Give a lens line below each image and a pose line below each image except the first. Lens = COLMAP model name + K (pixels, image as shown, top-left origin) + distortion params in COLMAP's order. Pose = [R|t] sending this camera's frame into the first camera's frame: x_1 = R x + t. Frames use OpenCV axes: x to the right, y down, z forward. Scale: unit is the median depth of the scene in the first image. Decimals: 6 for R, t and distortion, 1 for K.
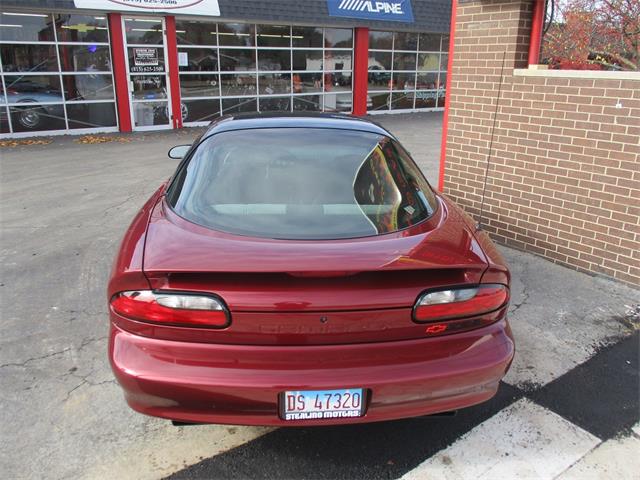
lens RADIAL K [[538.4, 0, 324.5], [0, 538.4, 240.5], [0, 0, 1]] dist [-0.022094, 0.009904]
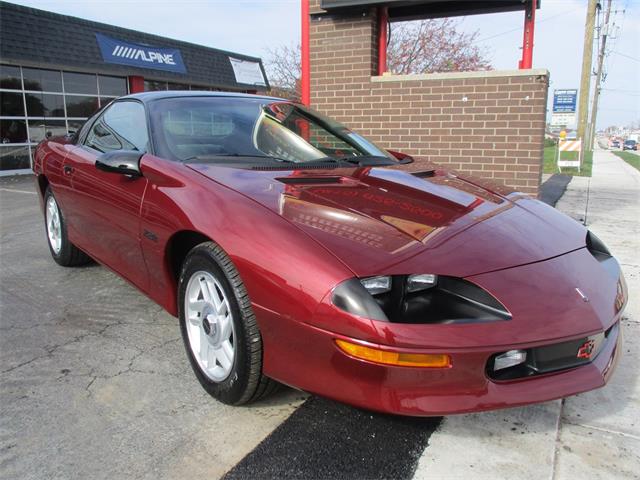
lens RADIAL K [[538.4, 0, 324.3], [0, 538.4, 240.0], [0, 0, 1]] dist [-0.022094, 0.009904]
pose [[0.888872, -0.101907, 0.446679, -0.296684], [0.155284, 0.984253, -0.084457, 0.112308], [-0.431038, 0.144434, 0.890699, 0.060567]]
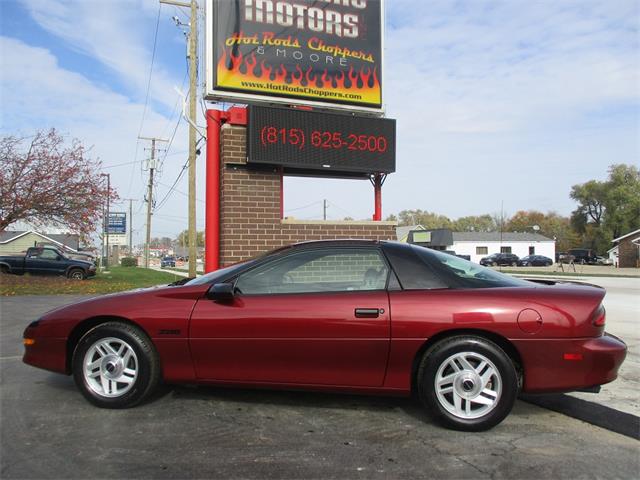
lens RADIAL K [[538.4, 0, 322.6], [0, 538.4, 243.1], [0, 0, 1]] dist [-0.022094, 0.009904]
pose [[0.249326, -0.001248, 0.968419, -1.016517], [0.313037, 0.946418, -0.079374, -0.115190], [-0.916430, 0.322941, 0.236358, 0.593813]]
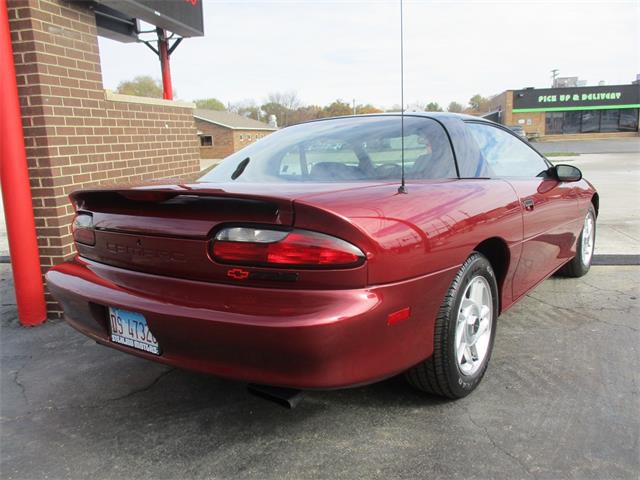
lens RADIAL K [[538.4, 0, 322.2], [0, 538.4, 241.9], [0, 0, 1]] dist [-0.022094, 0.009904]
pose [[-0.677146, -0.126827, 0.724837, -0.558643], [0.262048, 0.878896, 0.398589, -0.368034], [-0.687608, 0.459845, -0.561905, 1.383110]]
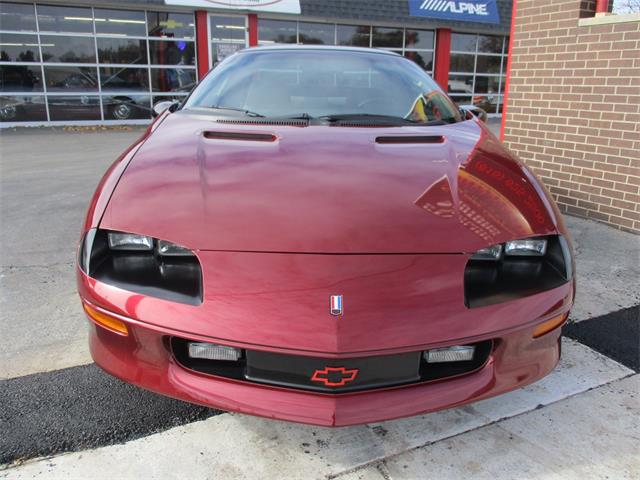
lens RADIAL K [[538.4, 0, 324.8], [0, 538.4, 239.2], [0, 0, 1]] dist [-0.022094, 0.009904]
pose [[0.986528, 0.047774, -0.156460, 0.082921], [-0.054328, 0.997804, -0.037880, 0.122410], [0.154307, 0.045870, 0.986958, 0.033968]]
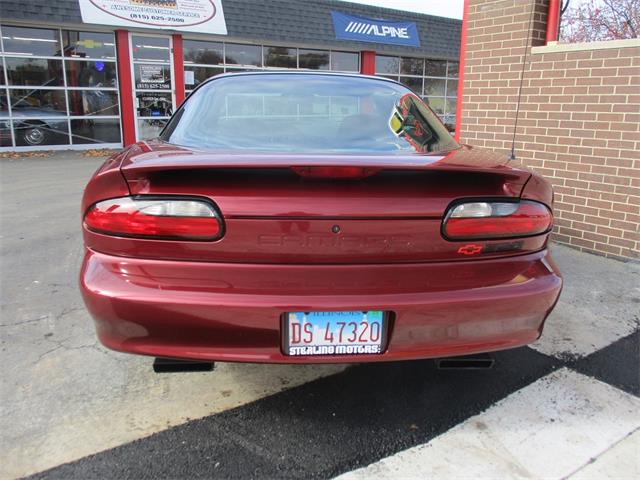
lens RADIAL K [[538.4, 0, 324.9], [0, 538.4, 240.6], [0, 0, 1]] dist [-0.022094, 0.009904]
pose [[0.999957, 0.002524, -0.008940, -0.004820], [-0.003169, 0.997337, -0.072867, 0.095479], [0.008732, 0.072892, 0.997302, 0.073518]]
